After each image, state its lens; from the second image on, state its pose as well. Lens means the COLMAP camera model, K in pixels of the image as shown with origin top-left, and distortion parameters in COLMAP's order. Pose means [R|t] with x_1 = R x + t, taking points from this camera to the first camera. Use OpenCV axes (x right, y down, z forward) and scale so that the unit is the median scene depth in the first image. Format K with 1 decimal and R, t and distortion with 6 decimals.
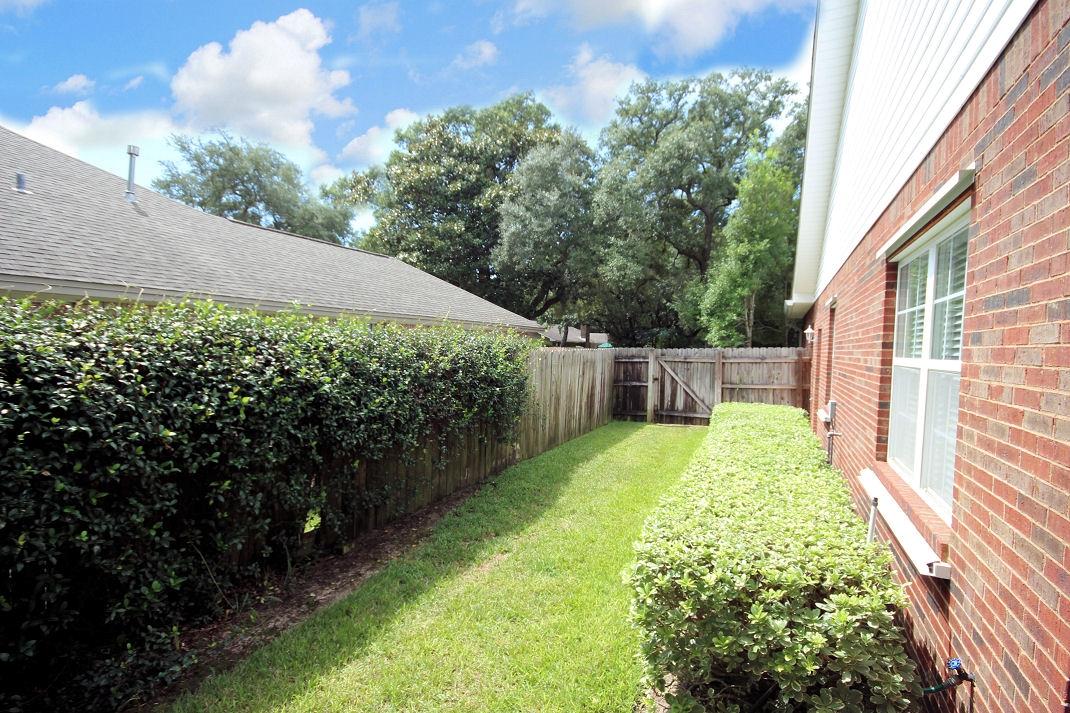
lens RADIAL K [[490.3, 0, 534.6], [0, 490.3, 359.9], [0, 0, 1]] dist [-0.001170, -0.004805]
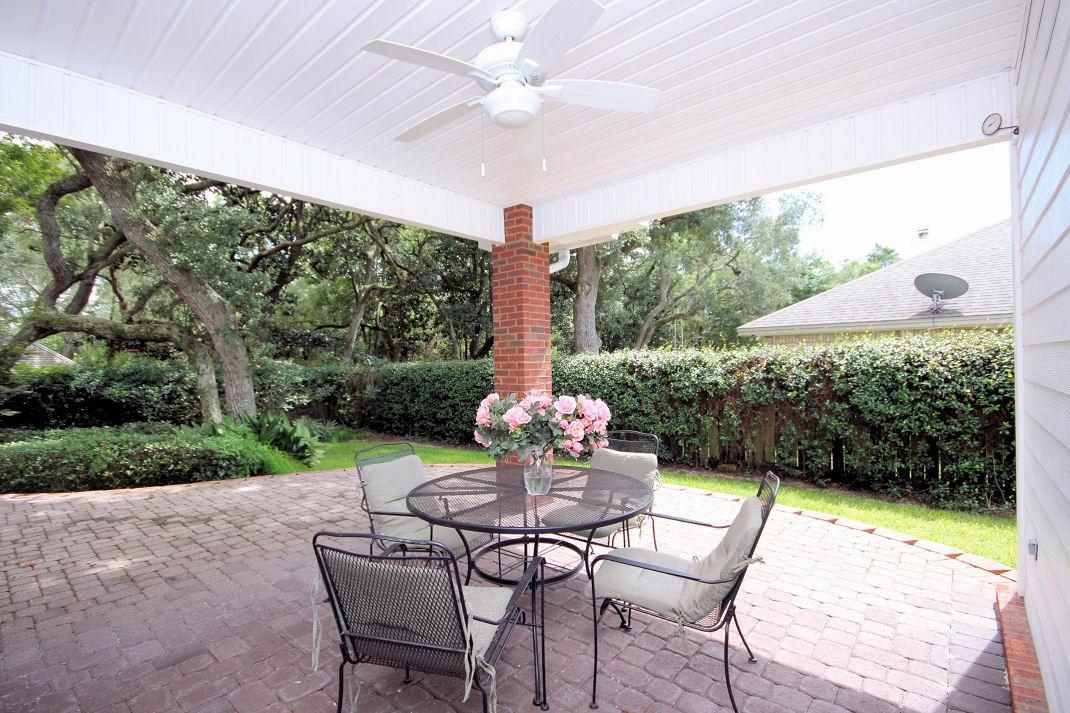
lens RADIAL K [[490.3, 0, 534.6], [0, 490.3, 359.9], [0, 0, 1]] dist [-0.001170, -0.004805]
pose [[-0.251506, -0.027103, -0.967476, 0.406531], [-0.020560, 0.999532, -0.022656, 0.023383], [0.967637, 0.014193, -0.251946, -0.064847]]
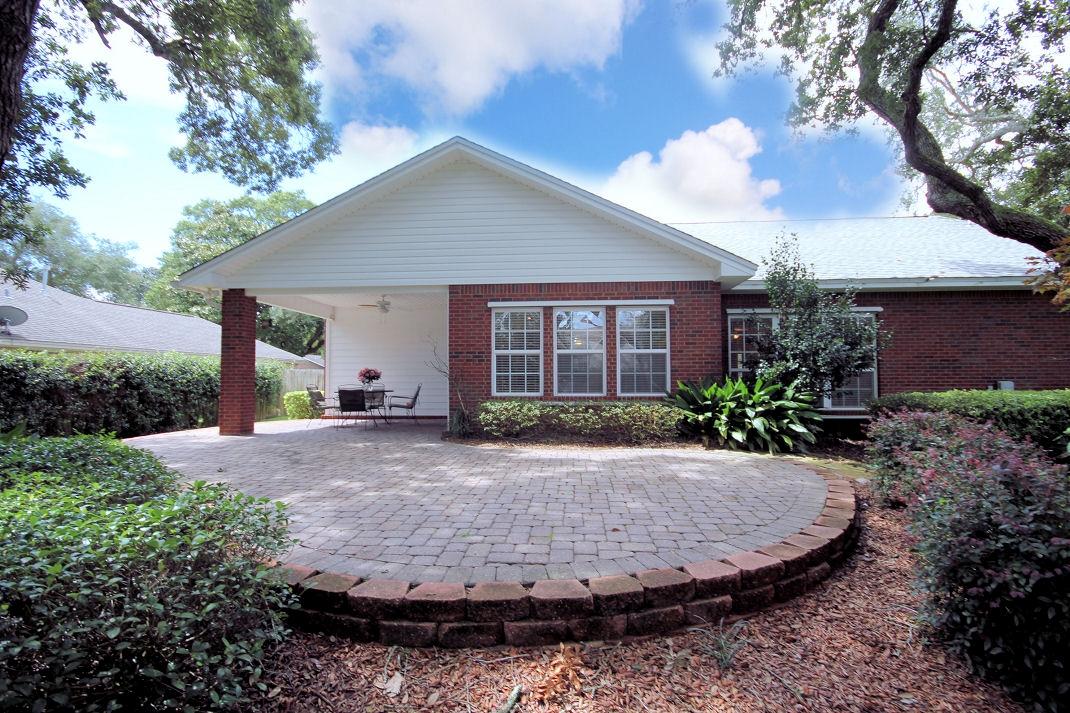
lens RADIAL K [[490.3, 0, 534.6], [0, 490.3, 359.9], [0, 0, 1]] dist [-0.001170, -0.004805]
pose [[0.923460, -0.019018, 0.383223, 0.134333], [0.043933, 0.997443, -0.056366, 0.083514], [-0.381171, 0.068888, 0.921934, -1.089717]]
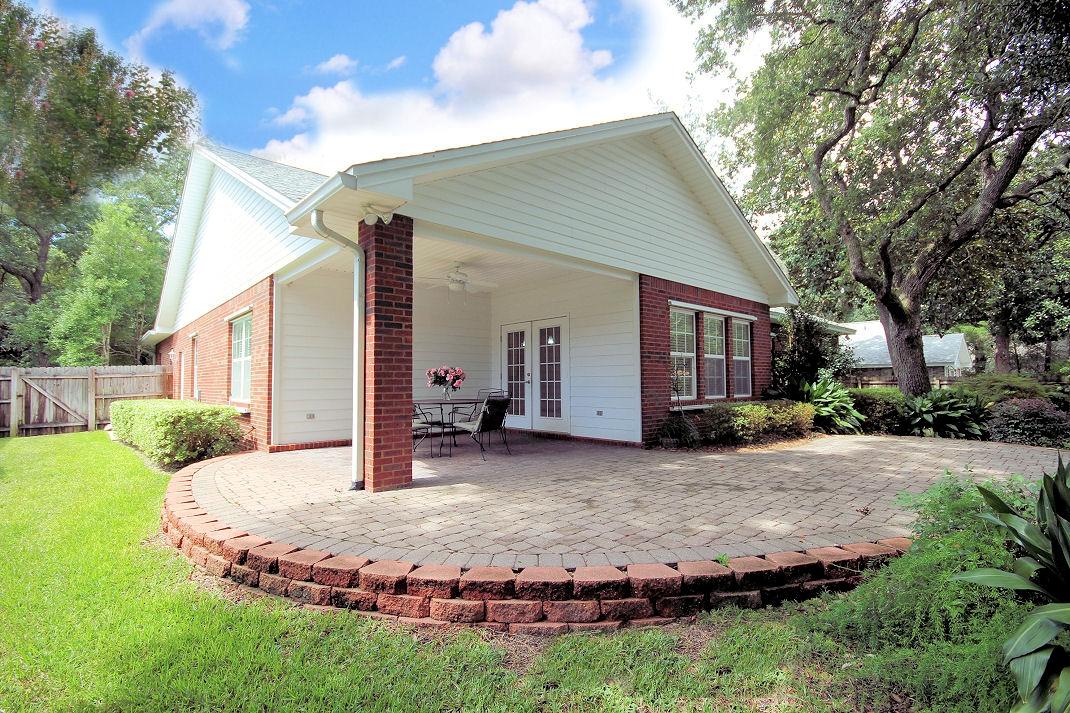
lens RADIAL K [[490.3, 0, 534.6], [0, 490.3, 359.9], [0, 0, 1]] dist [-0.001170, -0.004805]
pose [[0.359698, 0.008824, 0.933027, -0.350340], [0.048431, 0.998431, -0.028114, 0.046131], [-0.931811, 0.055300, 0.358706, -0.449944]]
